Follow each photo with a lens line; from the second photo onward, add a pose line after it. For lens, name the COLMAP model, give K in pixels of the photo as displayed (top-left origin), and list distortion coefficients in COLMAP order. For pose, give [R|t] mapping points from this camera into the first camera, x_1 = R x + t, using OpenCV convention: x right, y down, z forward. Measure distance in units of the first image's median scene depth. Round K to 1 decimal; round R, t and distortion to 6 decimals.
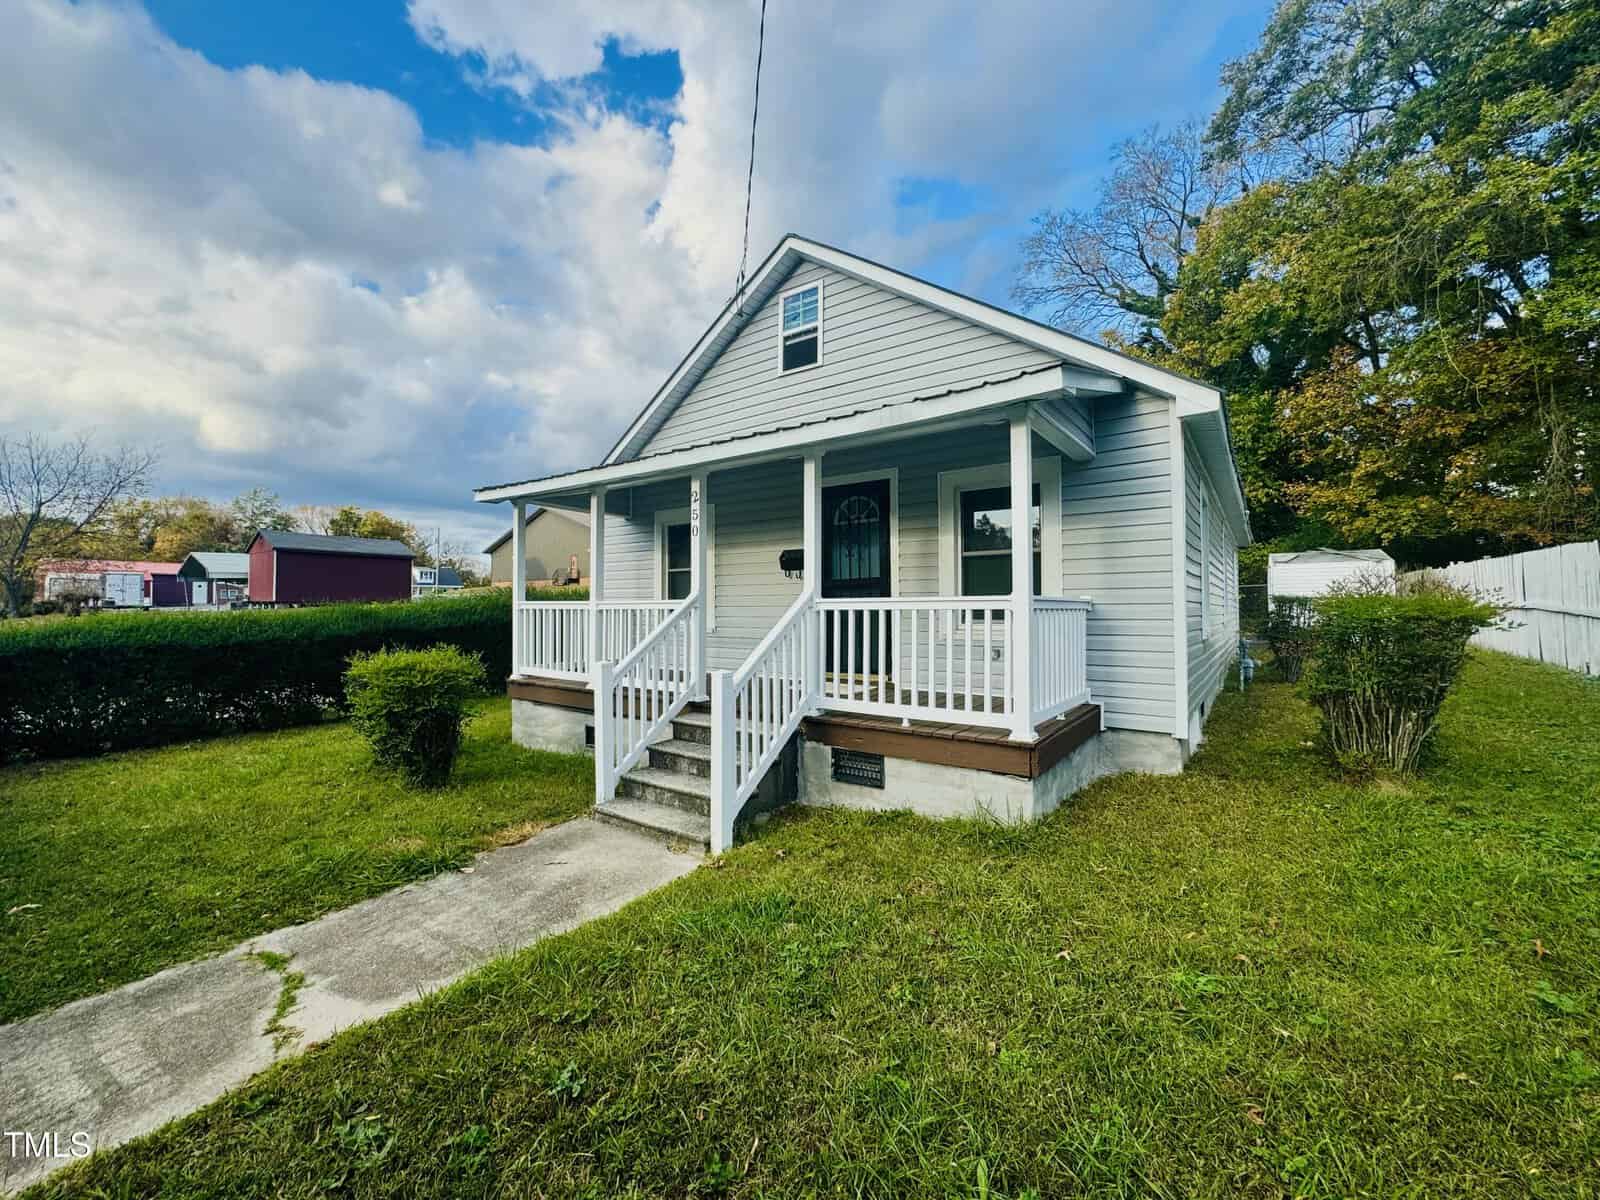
lens RADIAL K [[637.1, 0, 800.0], [0, 637.1, 600.0], [0, 0, 1]] dist [-0.000384, -0.000503]
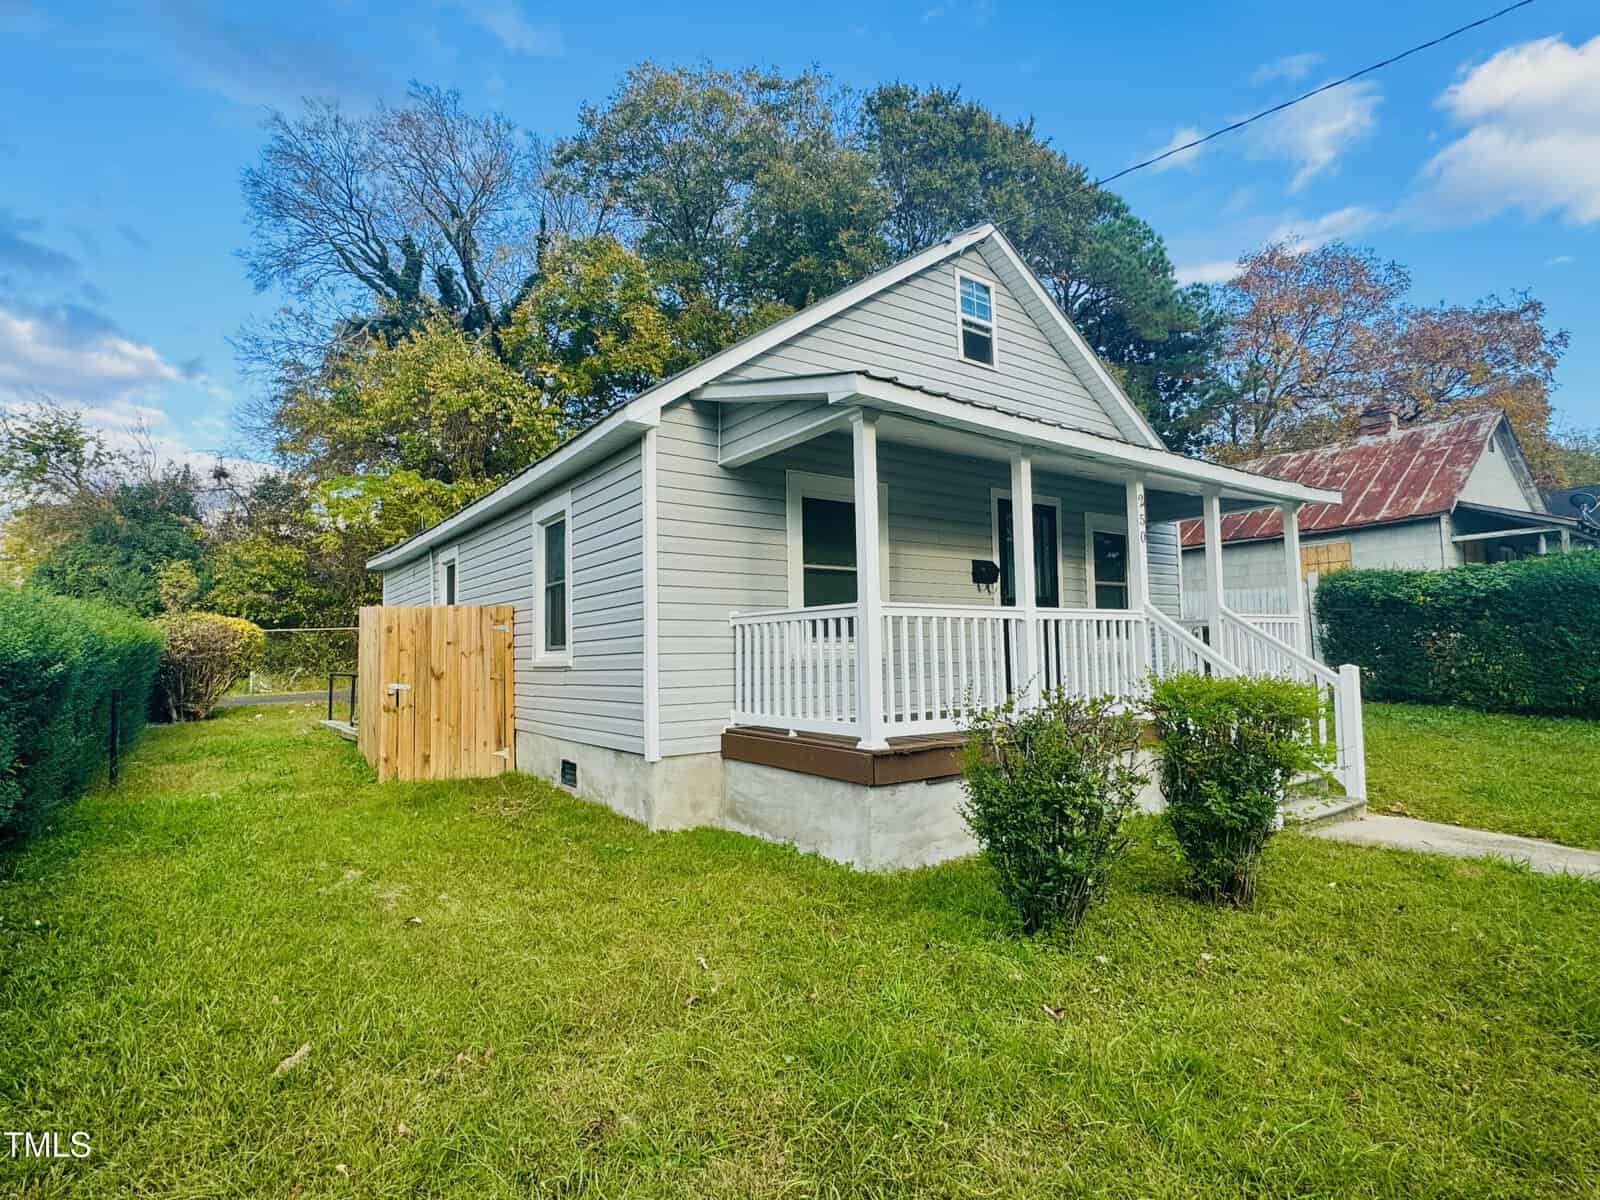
lens RADIAL K [[794.6, 0, 800.0], [0, 794.6, 600.0], [0, 0, 1]] dist [-0.002079, -0.000356]
pose [[0.317363, 0.047692, 0.947104, -1.266502], [0.001885, 0.998701, -0.050922, 0.038210], [-0.948302, 0.017946, 0.316861, 0.980115]]
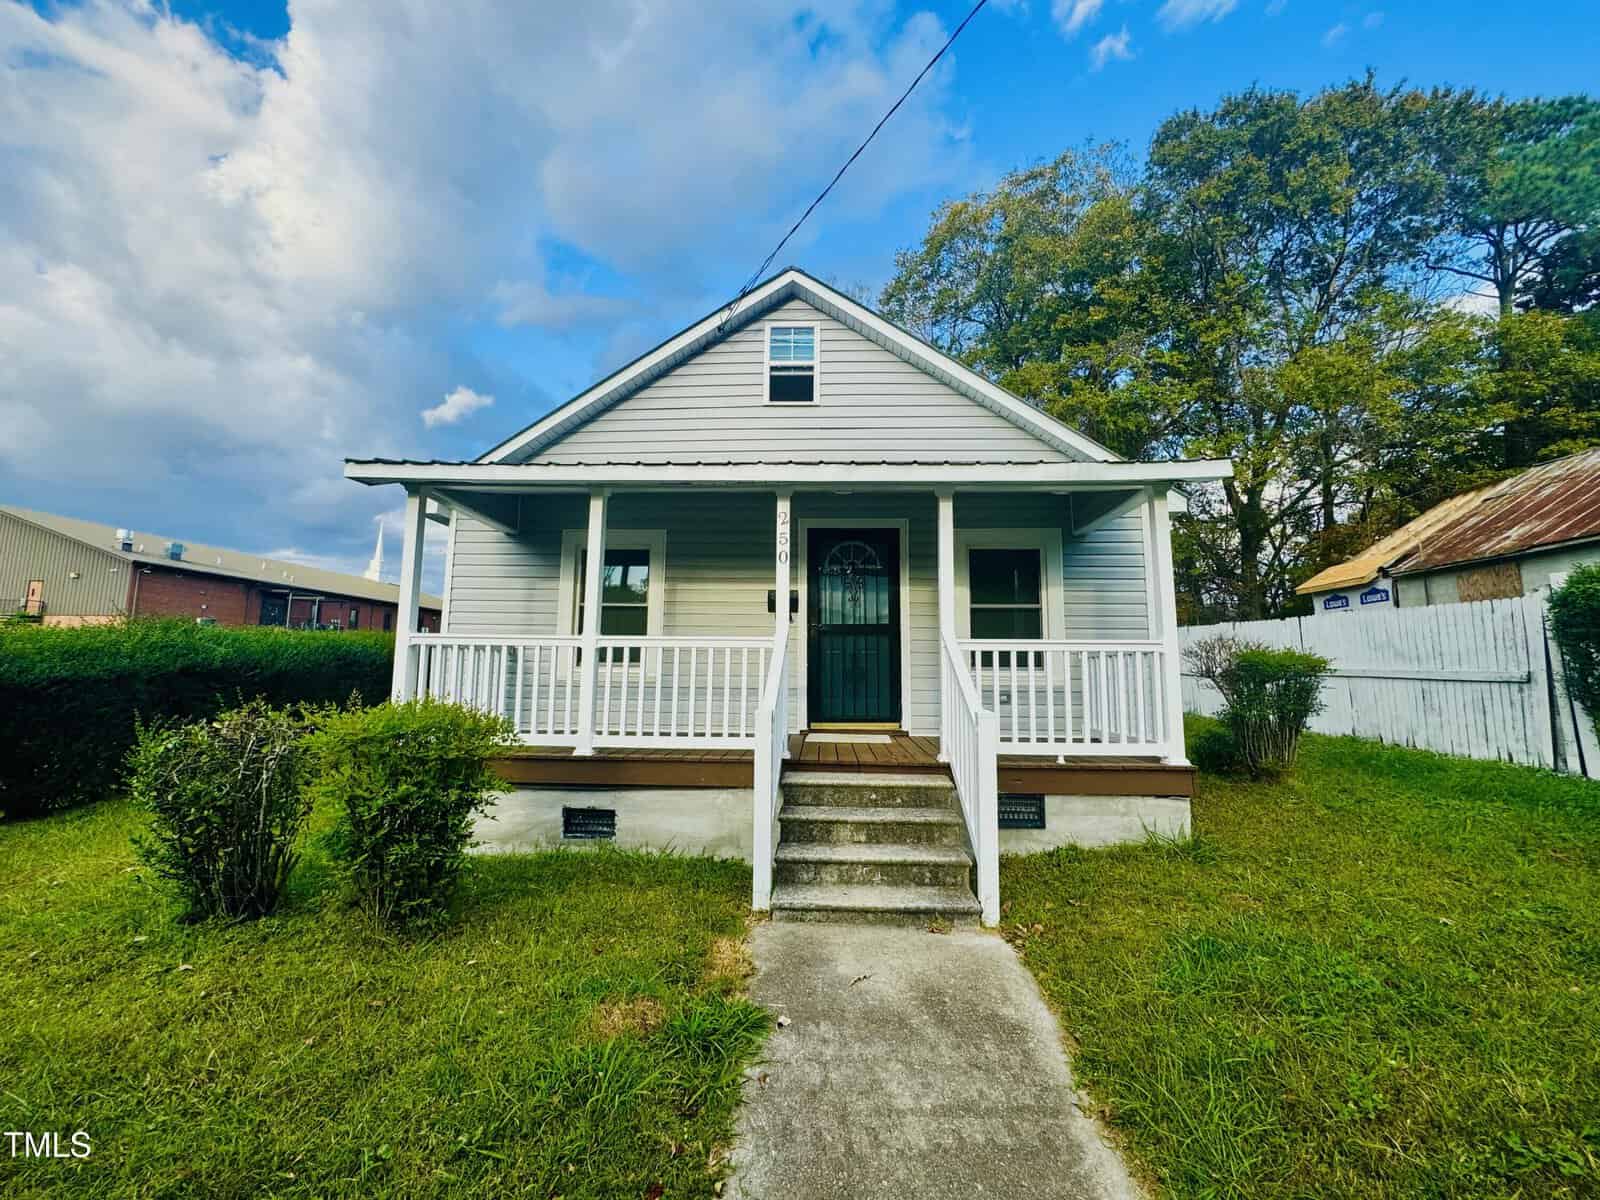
lens RADIAL K [[637.1, 0, 800.0], [0, 637.1, 600.0], [0, 0, 1]] dist [-0.000384, -0.000503]
pose [[0.833583, 0.072593, 0.547604, -0.542931], [-0.018561, 0.994448, -0.103575, 0.033688], [-0.552082, 0.076174, 0.830303, 0.243574]]
